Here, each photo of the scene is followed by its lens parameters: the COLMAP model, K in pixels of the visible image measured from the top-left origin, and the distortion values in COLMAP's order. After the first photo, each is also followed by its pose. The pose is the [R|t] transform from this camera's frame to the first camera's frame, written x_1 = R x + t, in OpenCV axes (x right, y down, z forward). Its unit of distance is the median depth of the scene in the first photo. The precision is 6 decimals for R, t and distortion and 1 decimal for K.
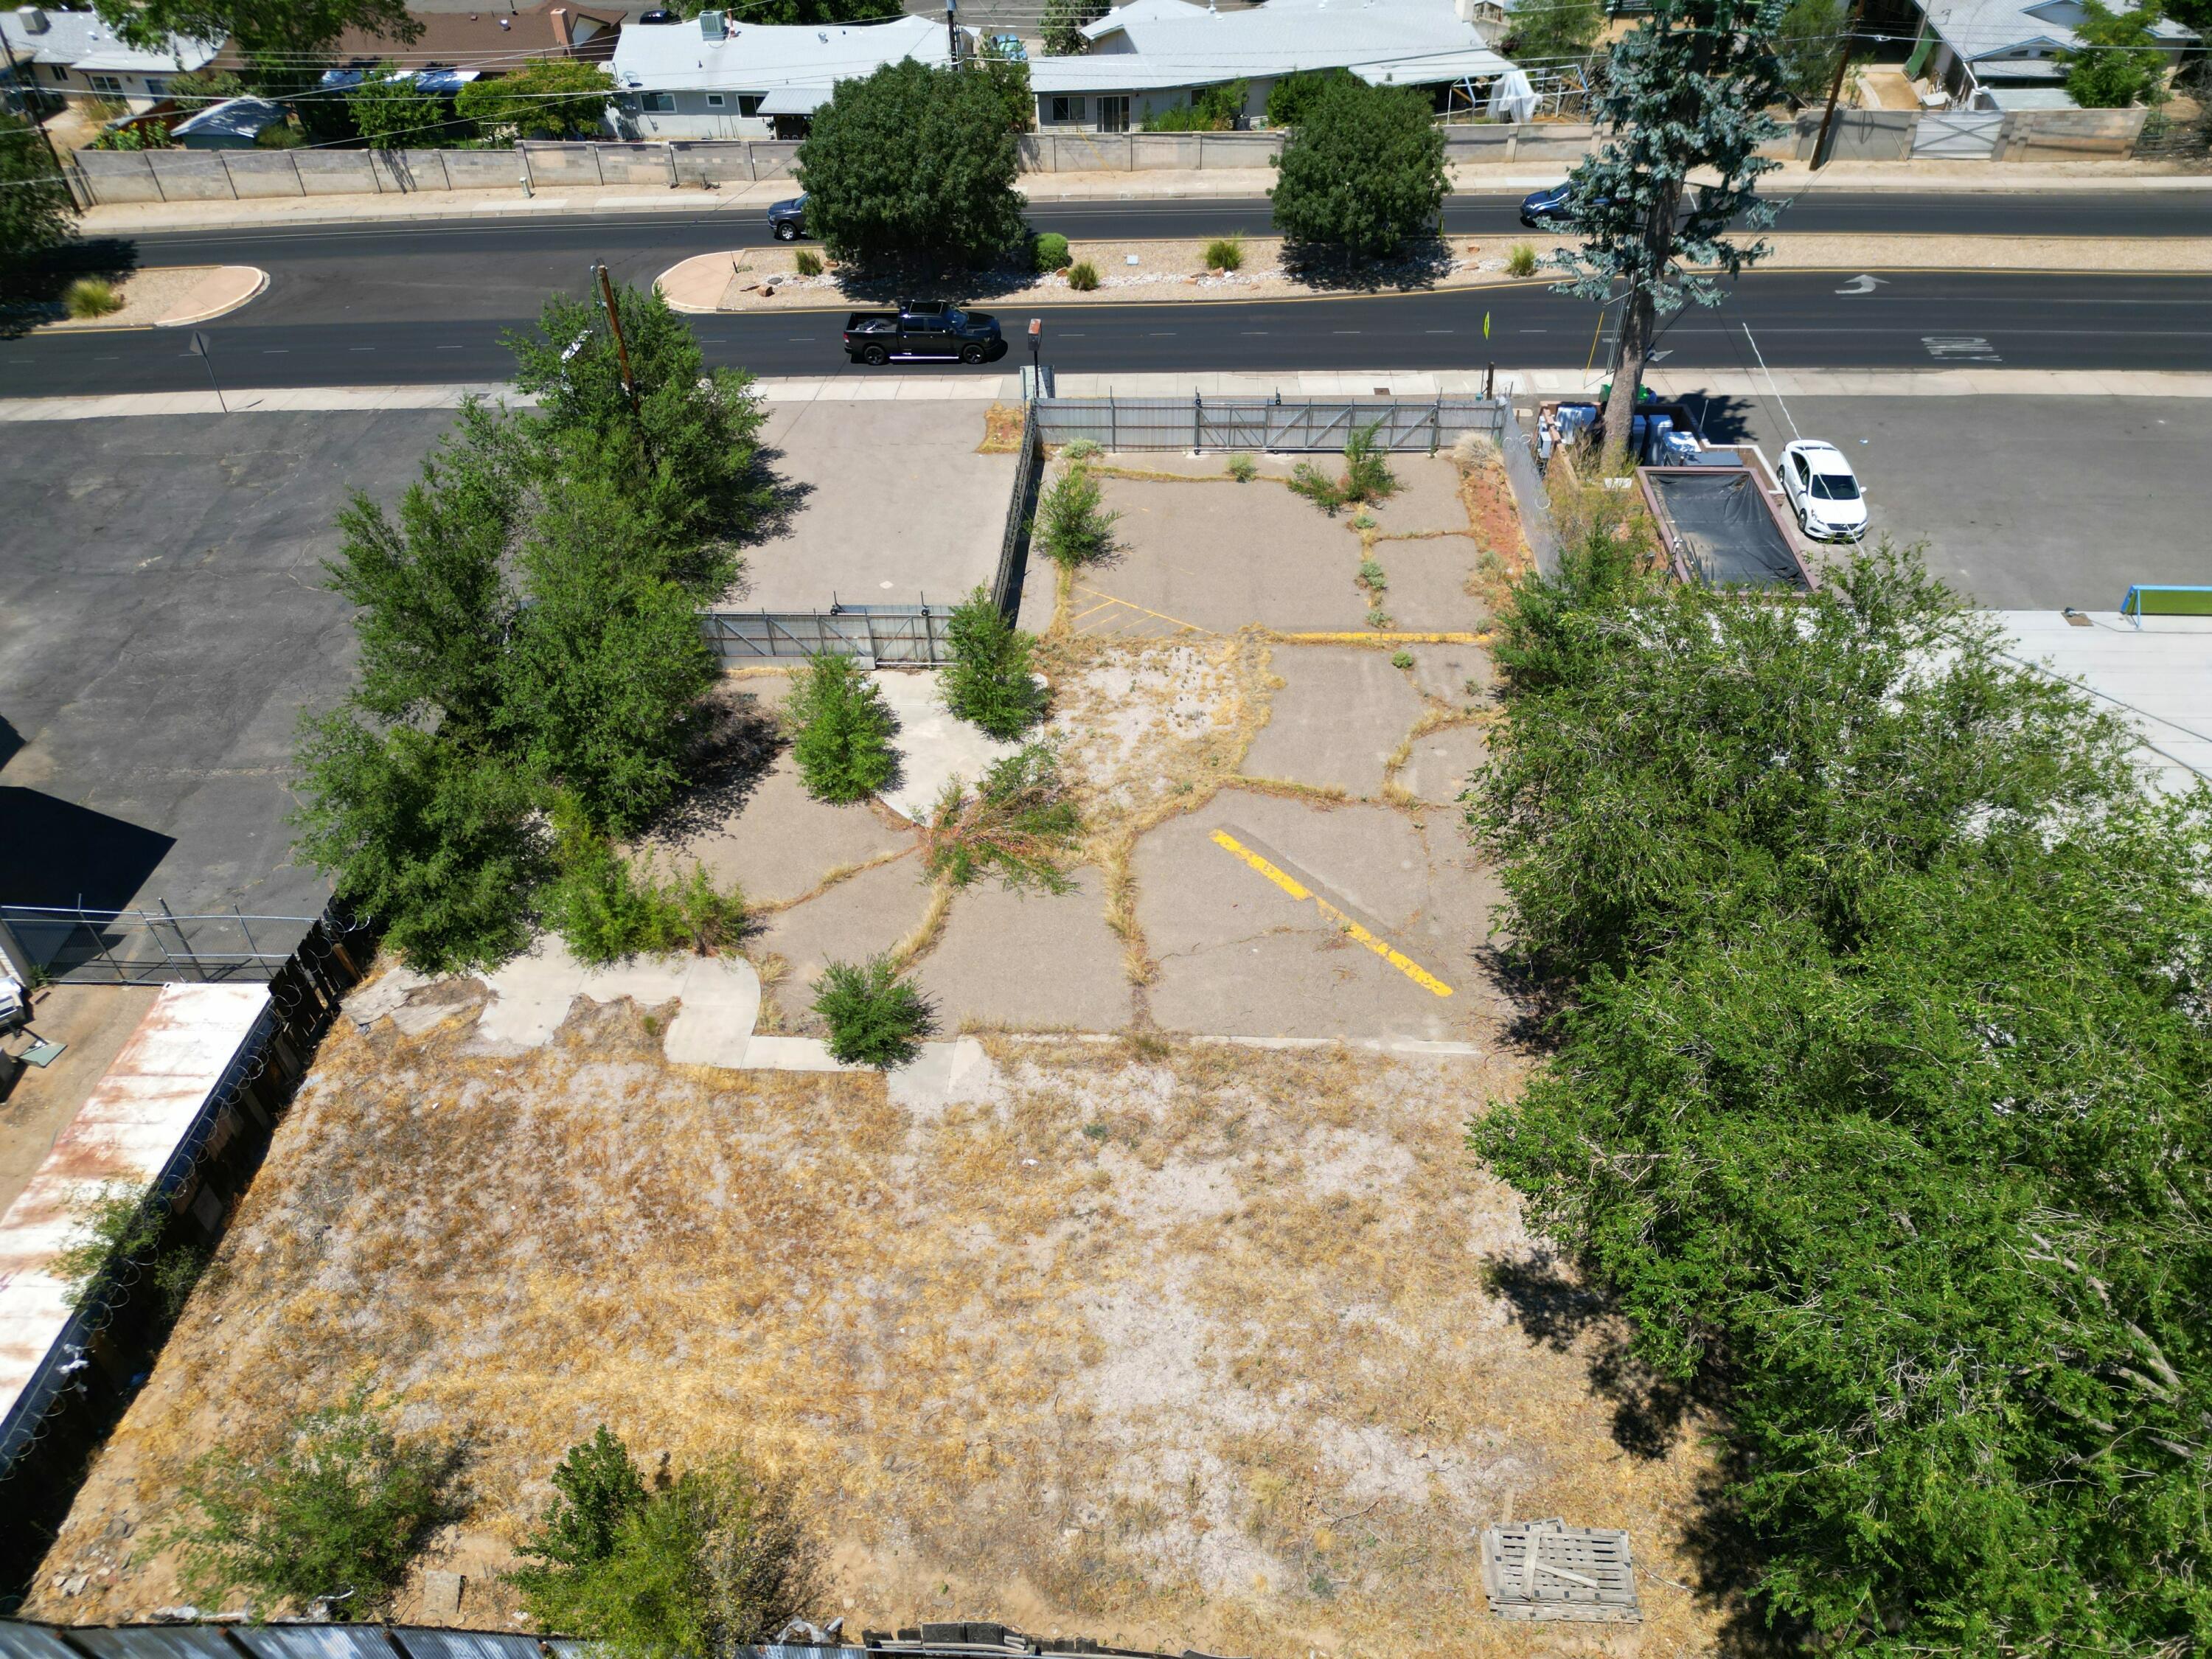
lens RADIAL K [[1551.6, 0, 1106.0], [0, 1551.6, 829.5], [0, 0, 1]] dist [0.060020, -0.054312]
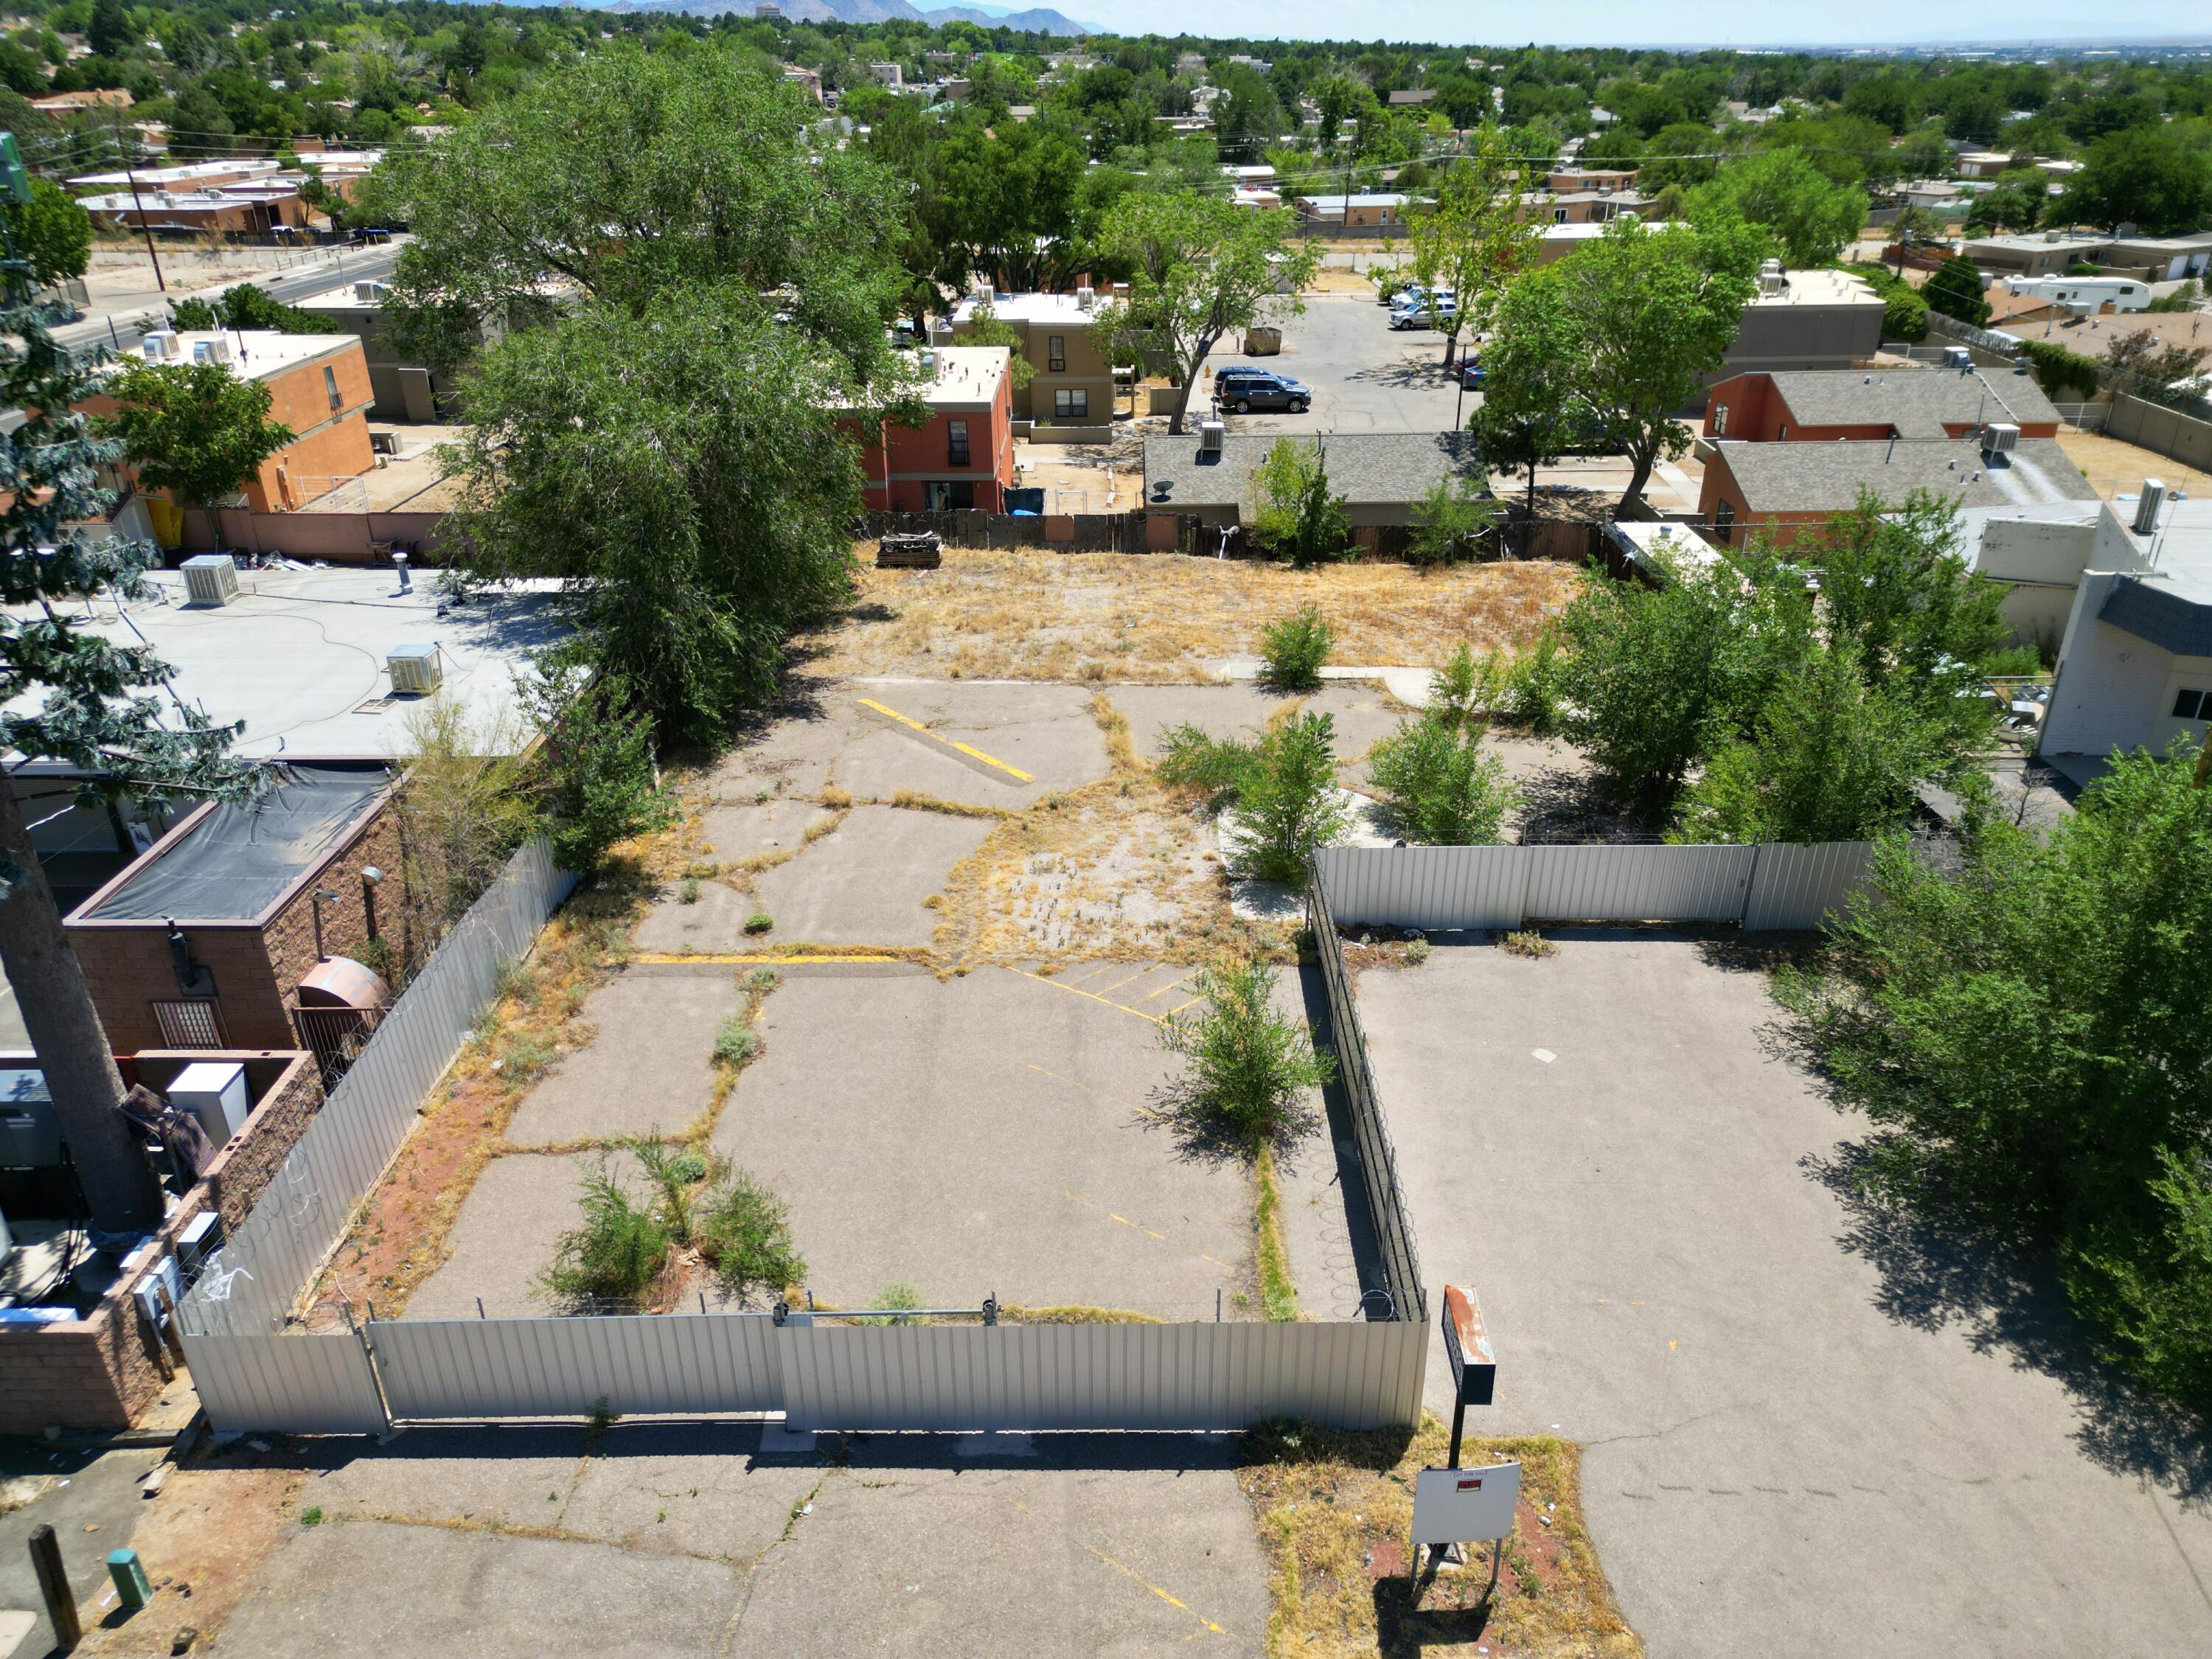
lens RADIAL K [[1551.6, 0, 1106.0], [0, 1551.6, 829.5], [0, 0, 1]] dist [0.060020, -0.054312]
pose [[-0.998967, 0.034054, -0.030080, 0.046107], [-0.014202, 0.394812, 0.918652, -0.804865], [0.043160, 0.918131, -0.393921, 1.247834]]
